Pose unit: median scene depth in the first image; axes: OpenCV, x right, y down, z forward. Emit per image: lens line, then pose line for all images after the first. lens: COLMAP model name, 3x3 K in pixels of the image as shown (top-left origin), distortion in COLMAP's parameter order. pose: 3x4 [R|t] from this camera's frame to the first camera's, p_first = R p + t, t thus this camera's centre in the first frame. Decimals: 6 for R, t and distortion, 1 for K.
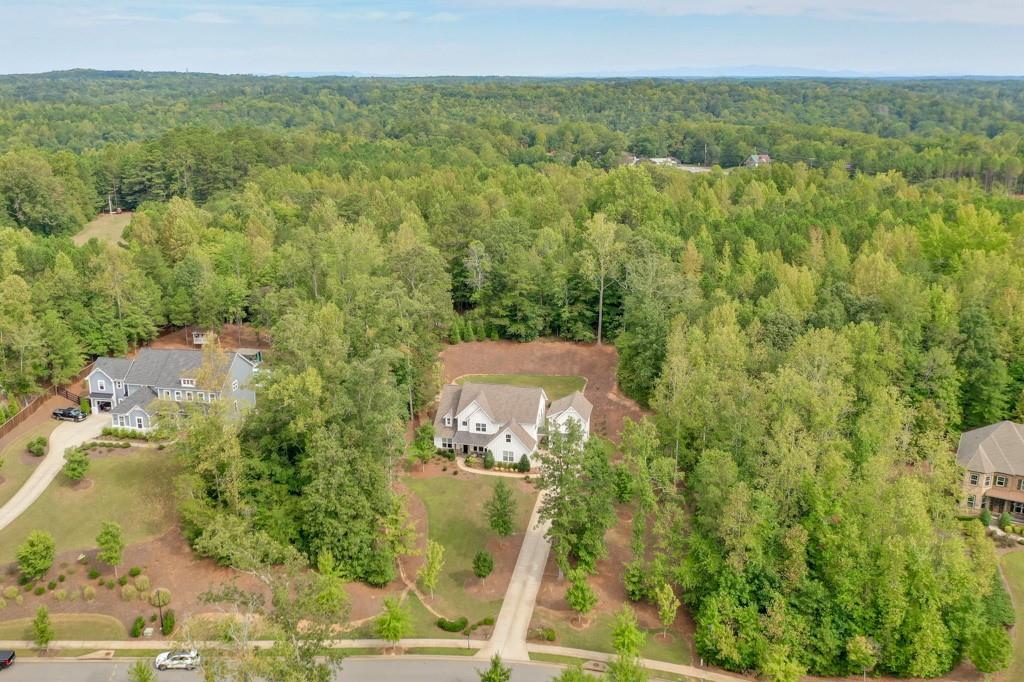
lens RADIAL K [[837.2, 0, 490.7], [0, 837.2, 341.5], [0, 0, 1]] dist [-0.003534, -0.001425]
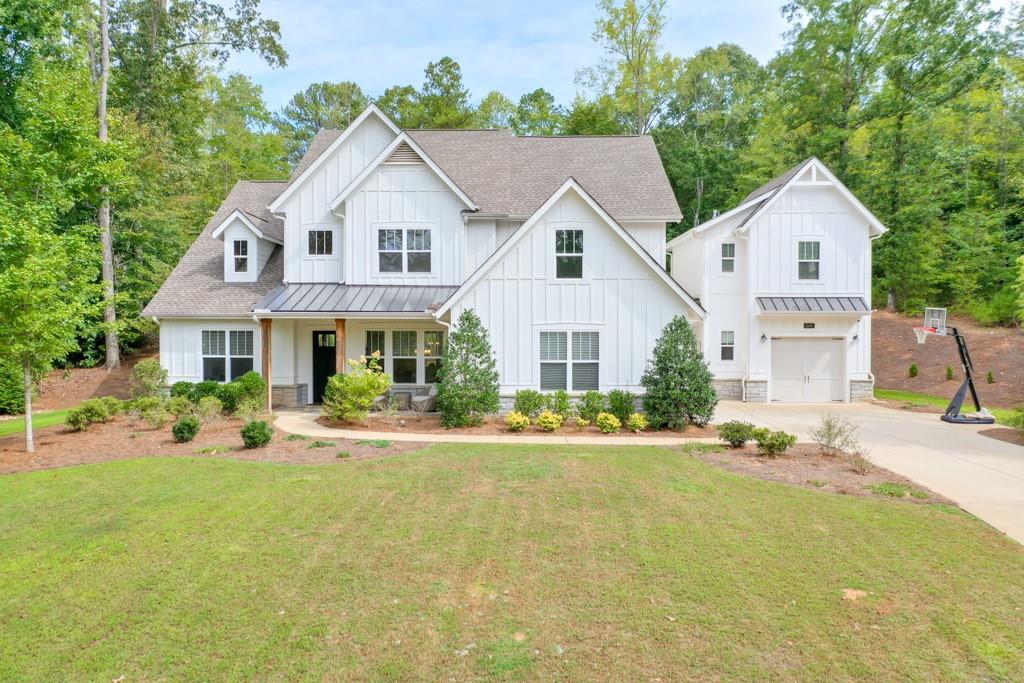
lens RADIAL K [[792.1, 0, 512.0], [0, 792.1, 341.5], [0, 0, 1]] dist [-0.009180, -0.000715]
pose [[0.979462, -0.004366, 0.201581, -0.025266], [0.054685, 0.968045, -0.244741, 0.174751], [-0.194071, 0.250738, 0.948402, 0.846409]]
